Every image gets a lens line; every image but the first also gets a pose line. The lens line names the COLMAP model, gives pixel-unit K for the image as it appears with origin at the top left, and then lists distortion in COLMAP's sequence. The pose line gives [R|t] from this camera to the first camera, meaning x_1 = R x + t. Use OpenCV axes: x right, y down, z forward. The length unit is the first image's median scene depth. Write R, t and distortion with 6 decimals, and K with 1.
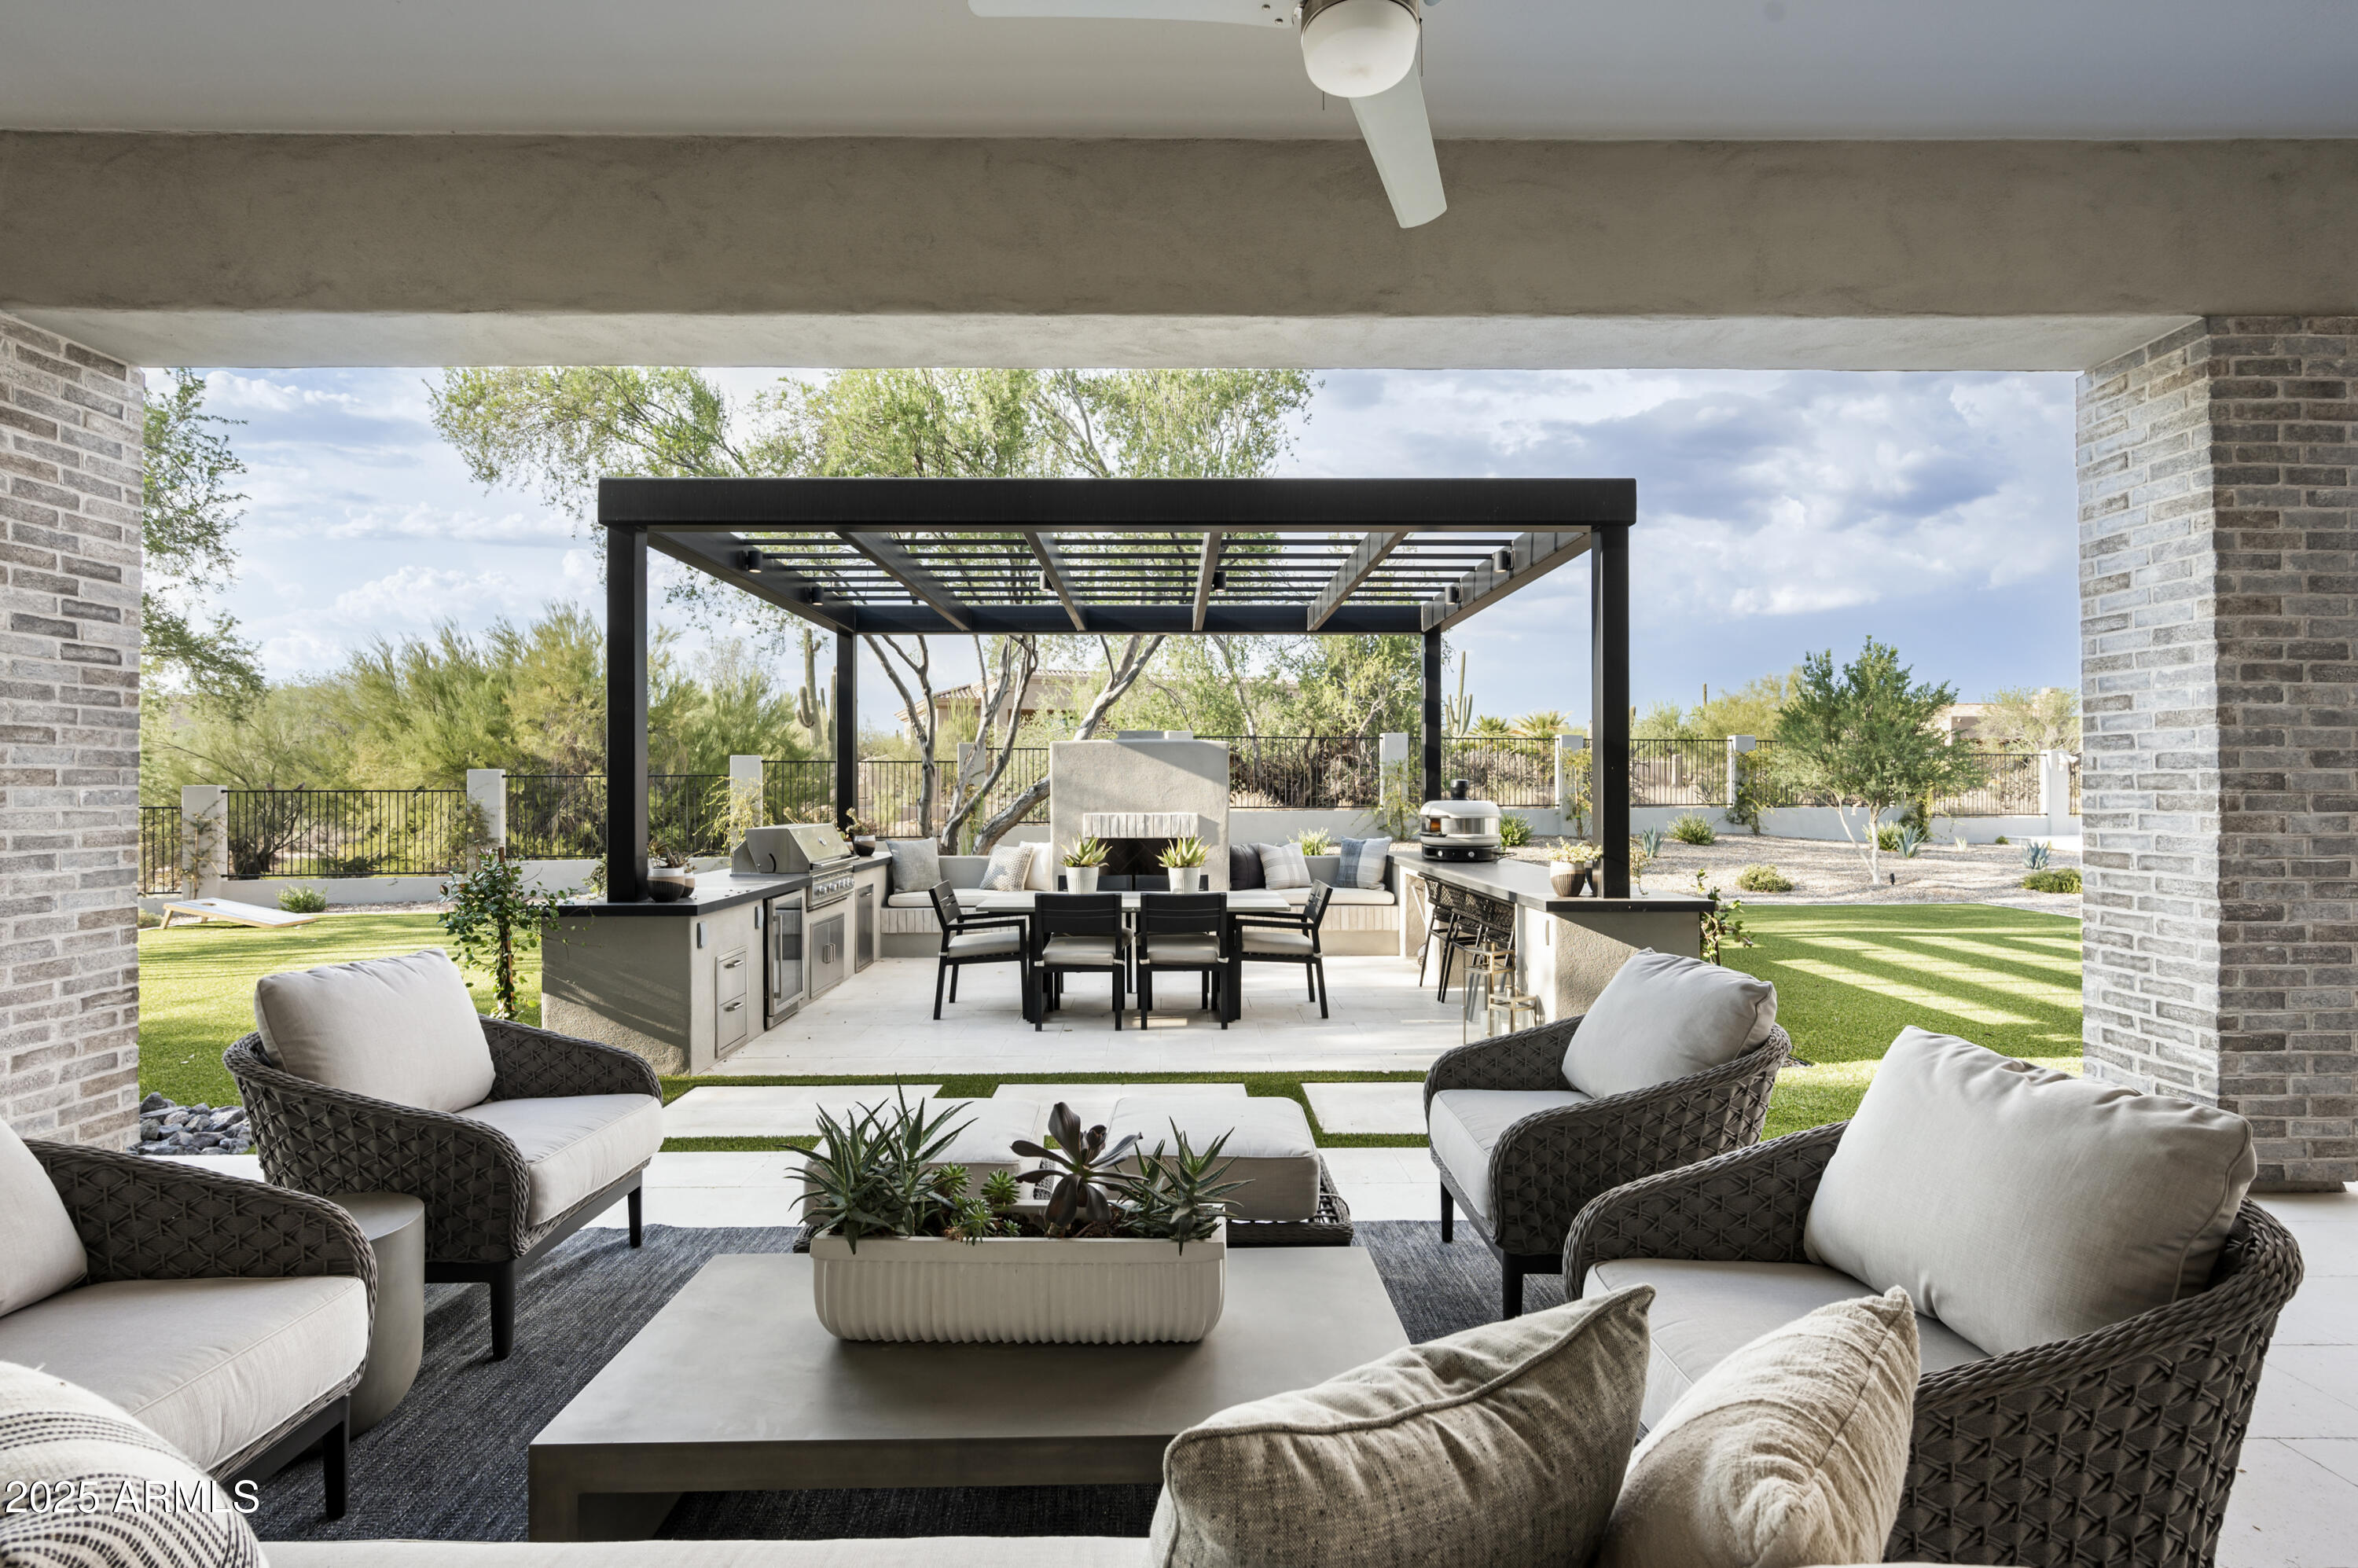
lens RADIAL K [[1096.5, 0, 1182.4], [0, 1096.5, 776.2], [0, 0, 1]] dist [-0.000950, -0.000413]
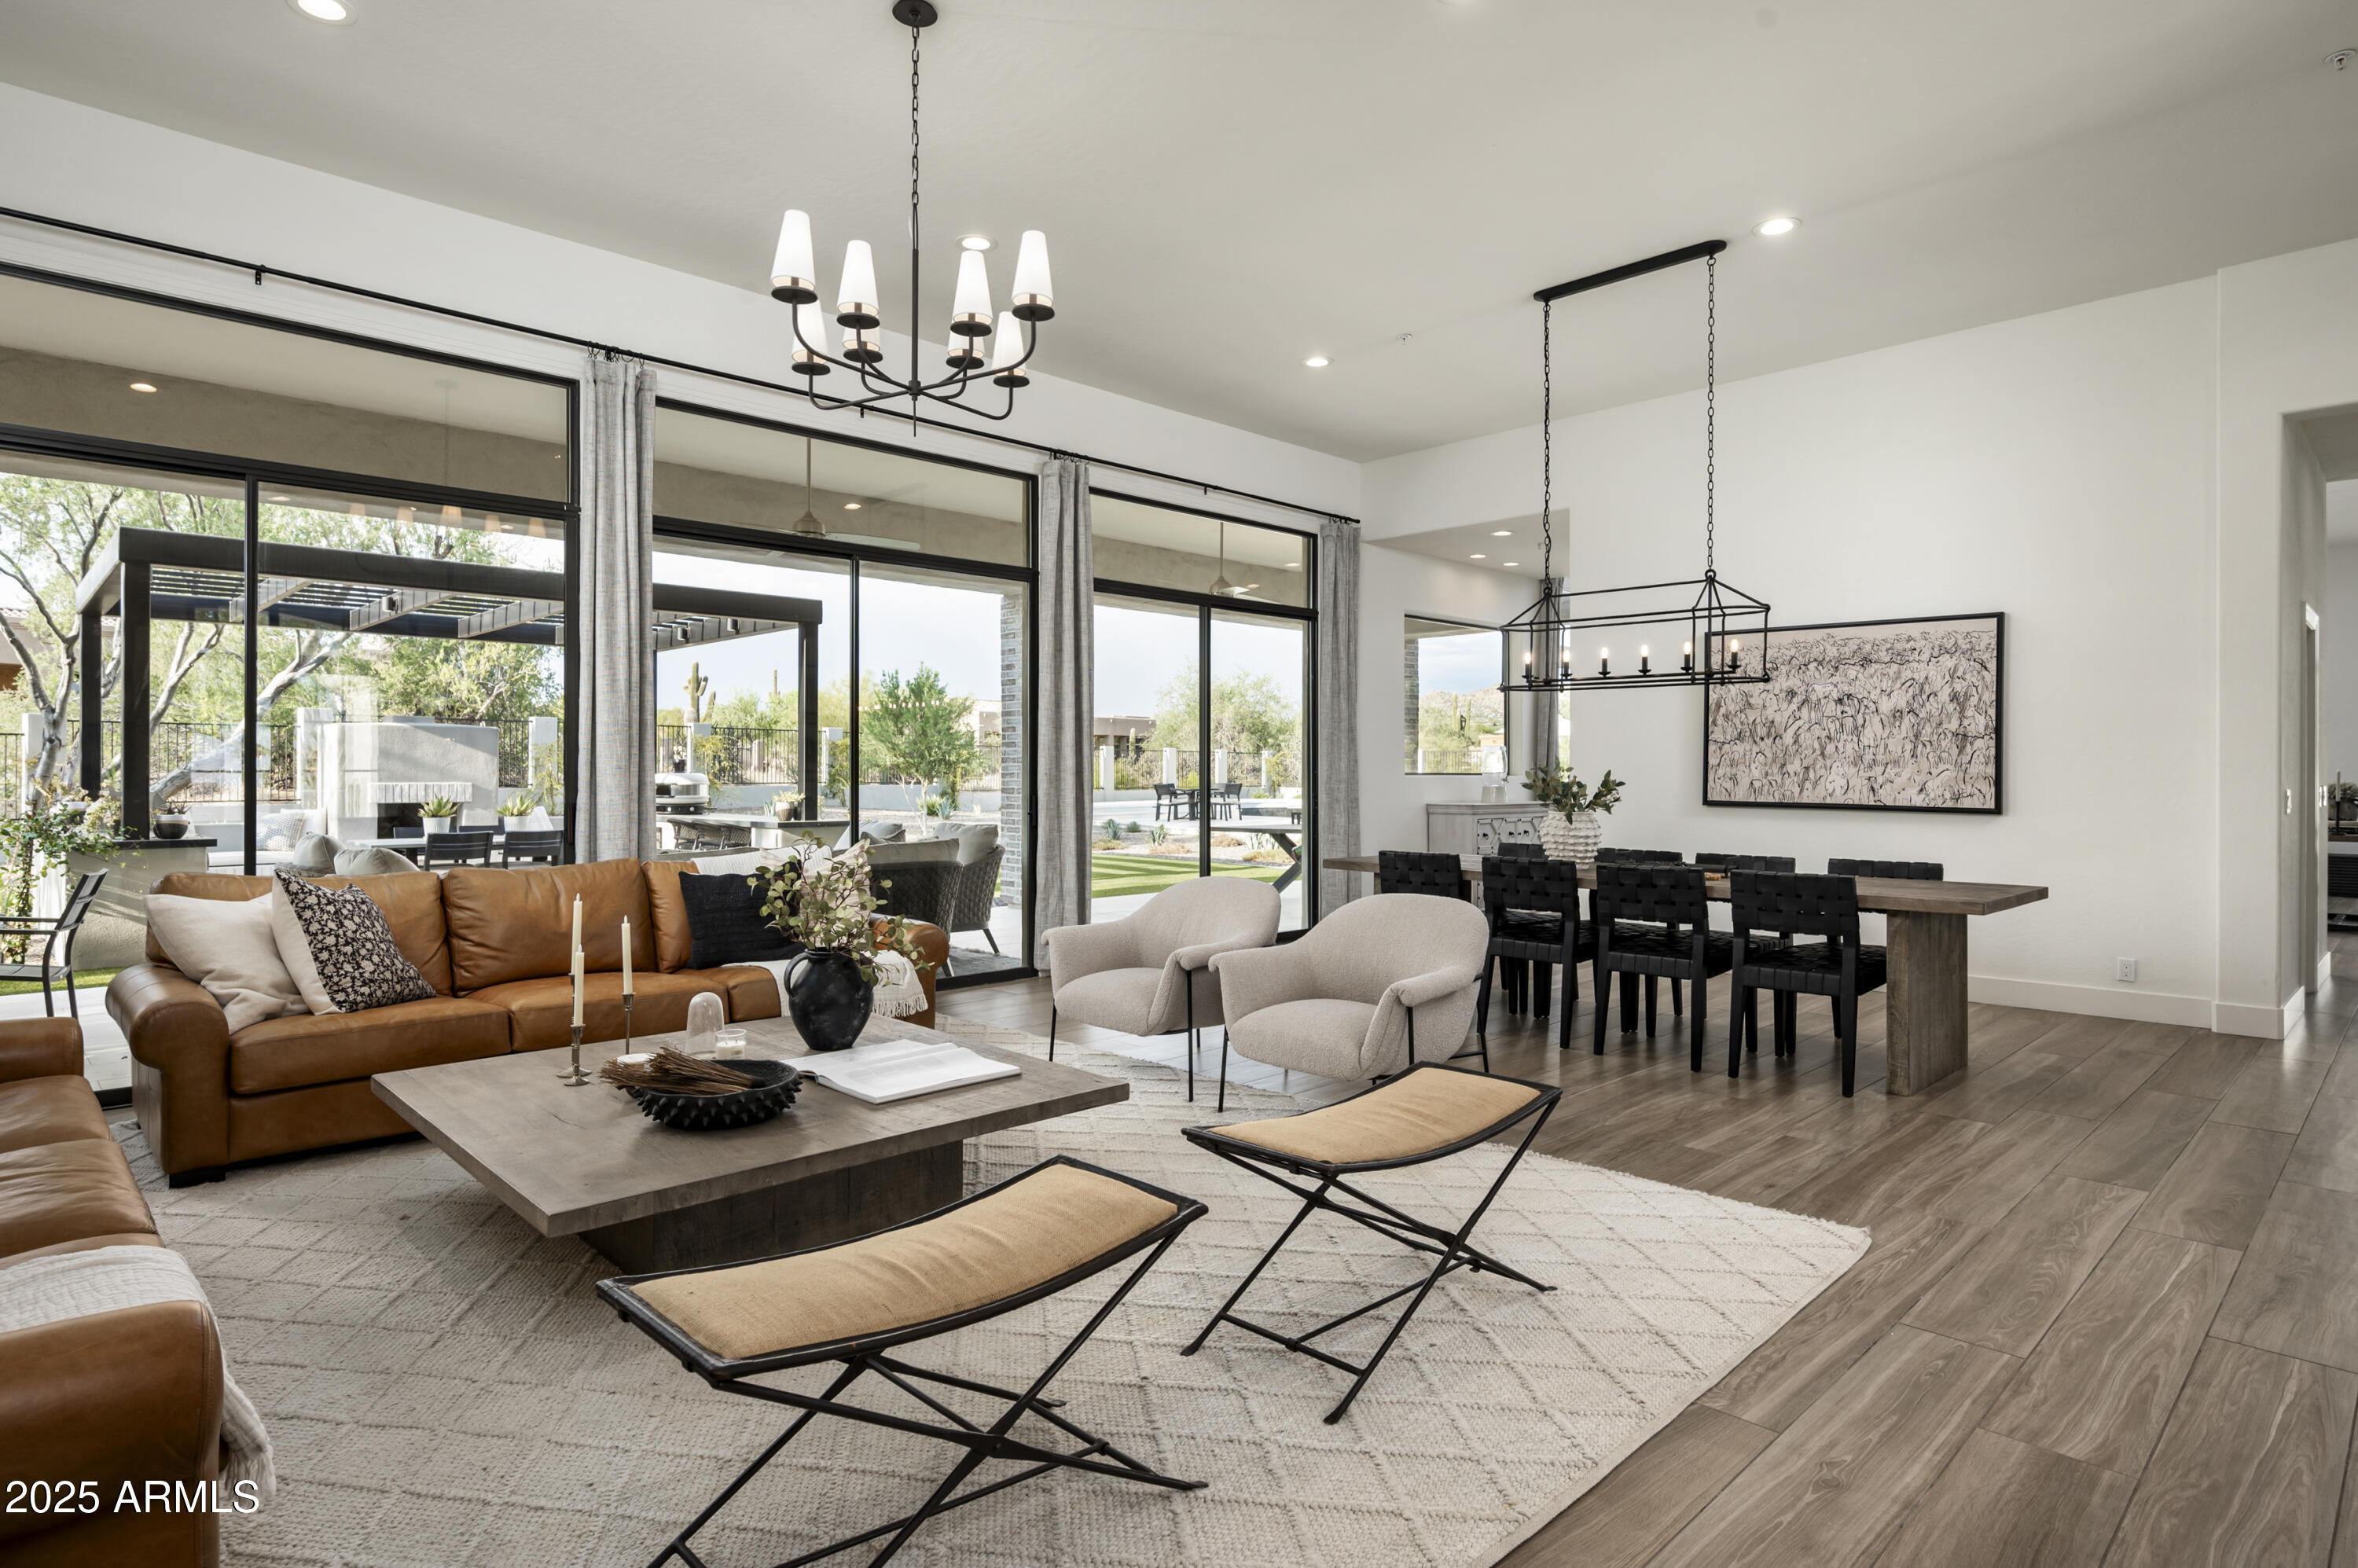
lens RADIAL K [[1251.4, 0, 1165.8], [0, 1251.4, 770.2], [0, 0, 1]] dist [-0.003154, -0.000478]
pose [[0.727593, 0.005044, 0.685990, -0.966770], [-0.009480, 0.999951, 0.002703, 0.018092], [-0.685943, -0.008470, 0.727606, -1.501733]]
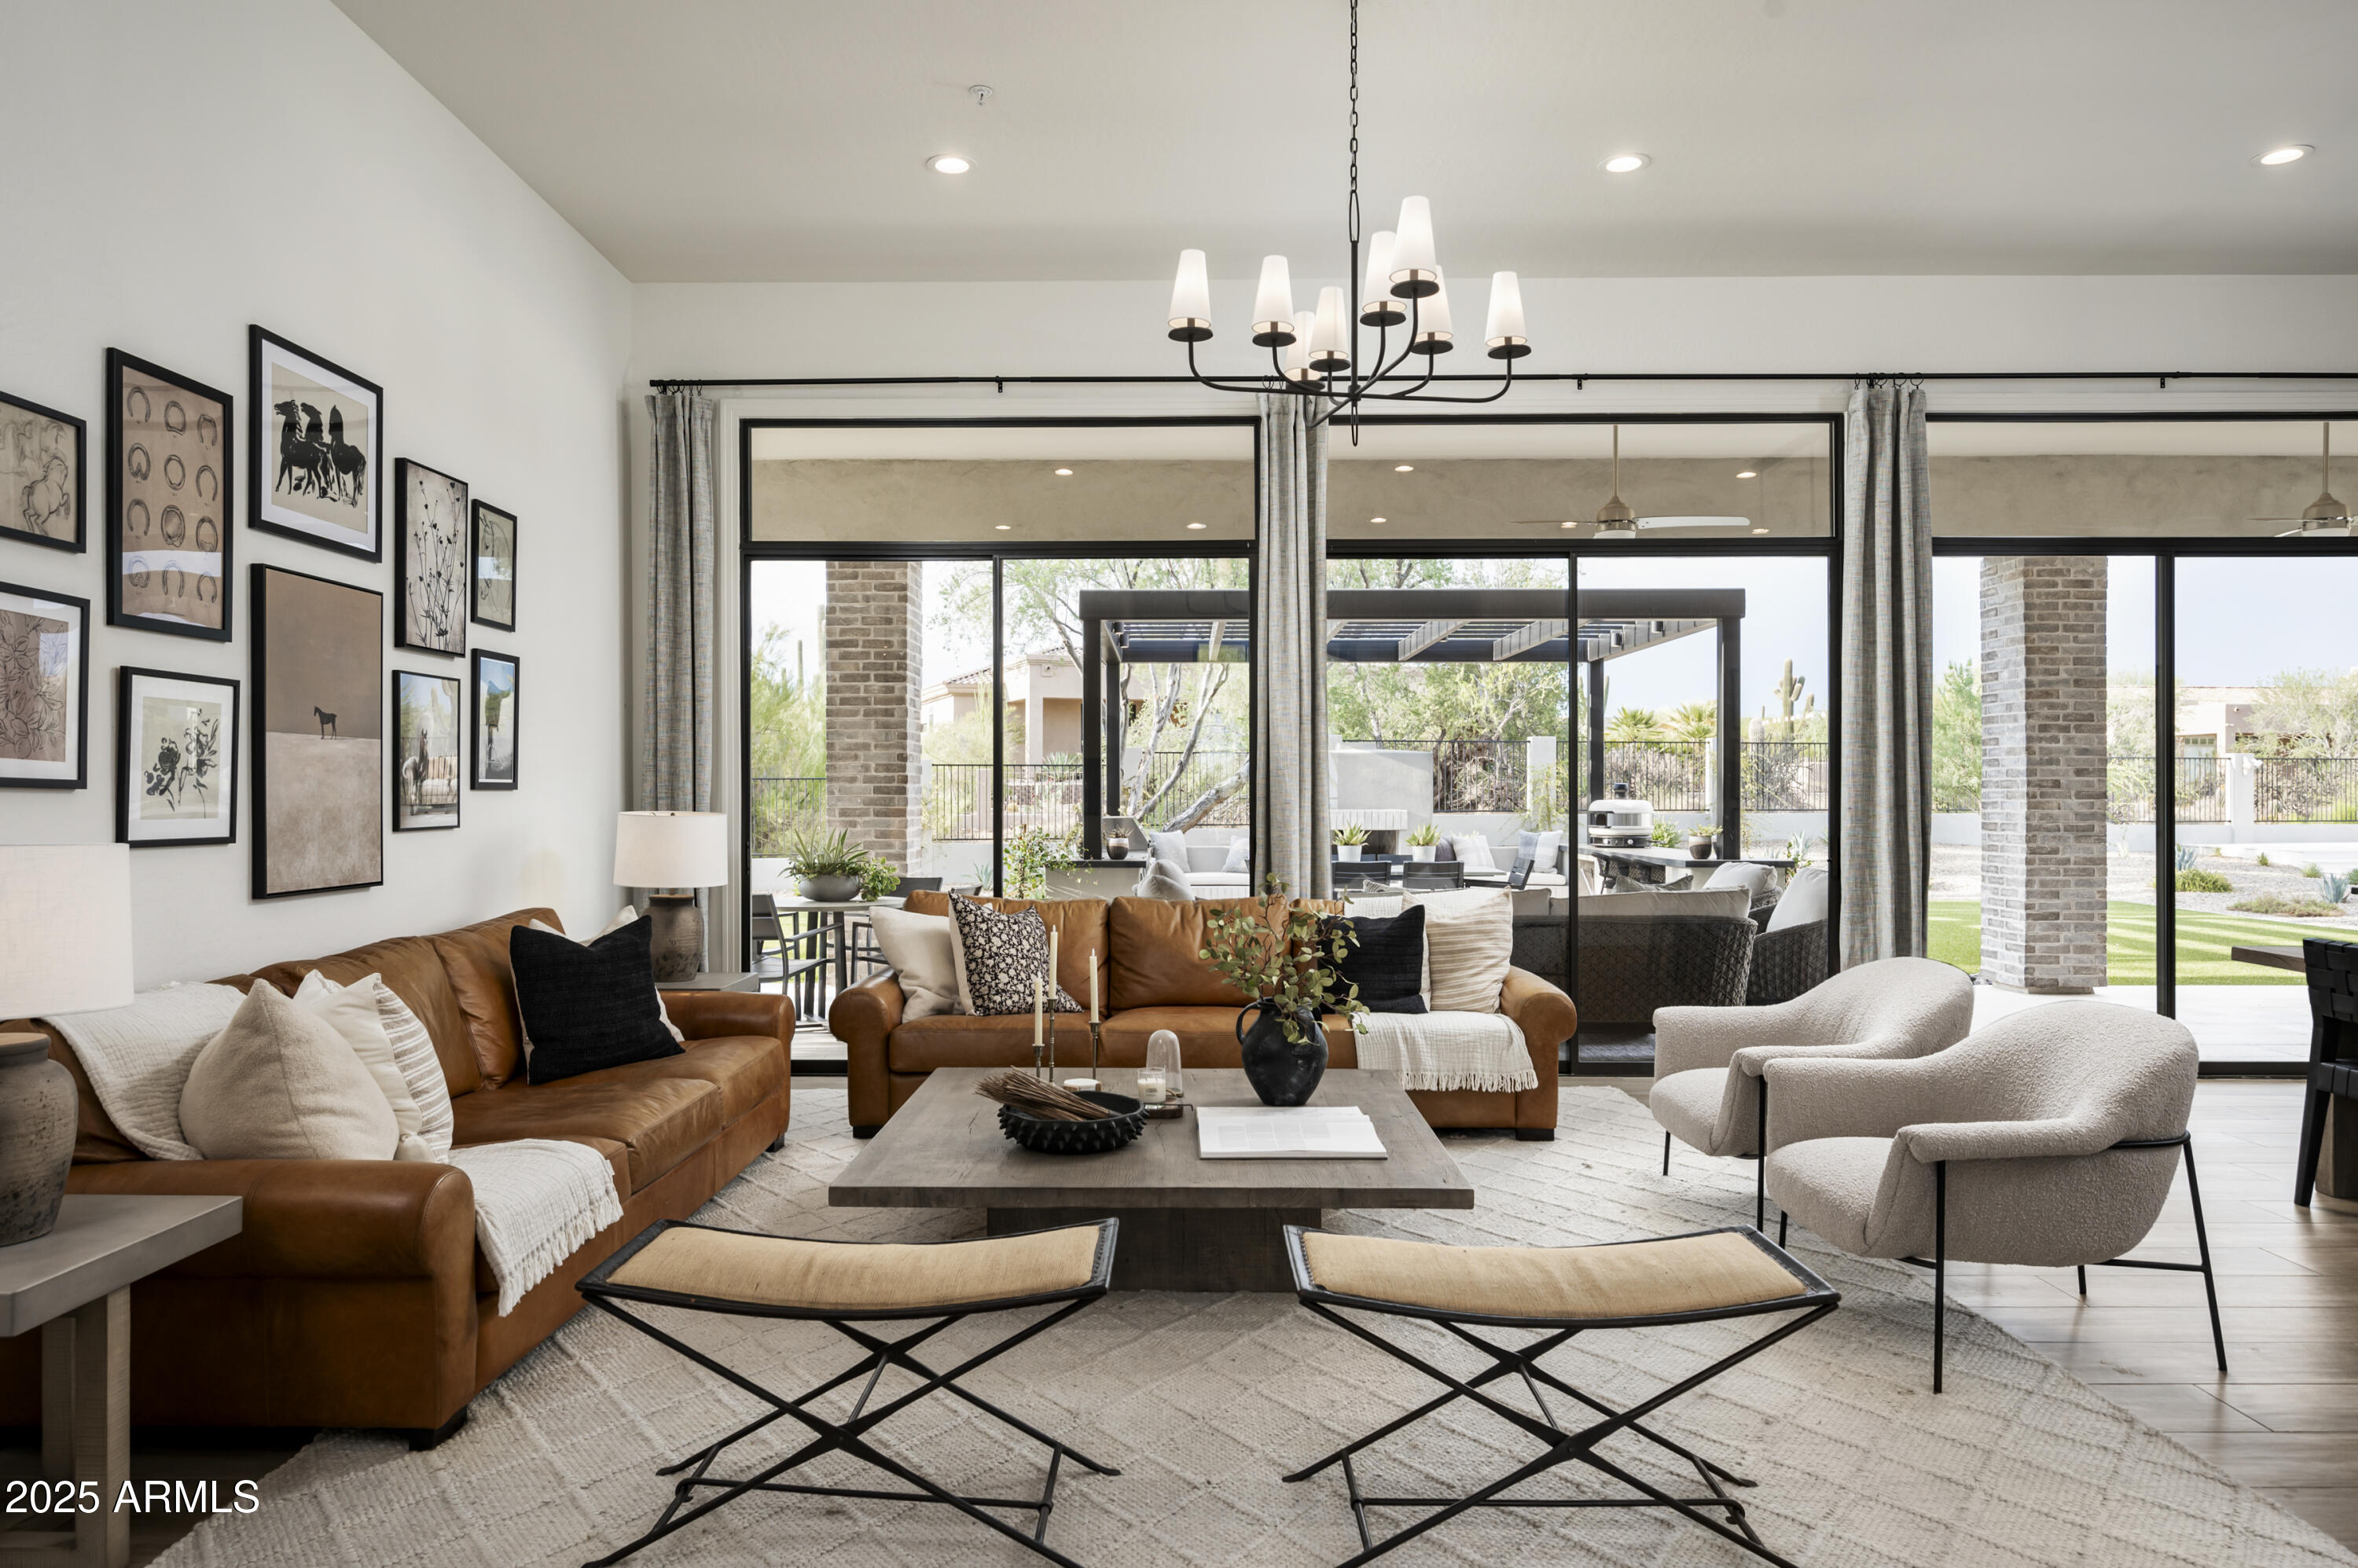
lens RADIAL K [[1512.5, 0, 1168.6], [0, 1512.5, 789.9], [0, 0, 1]] dist [-0.001155, -0.000147]
pose [[0.999757, 0.001149, -0.022001, -0.533273], [-0.001003, 0.999977, 0.006642, -0.000854], [0.022009, -0.006618, 0.999736, -1.745386]]
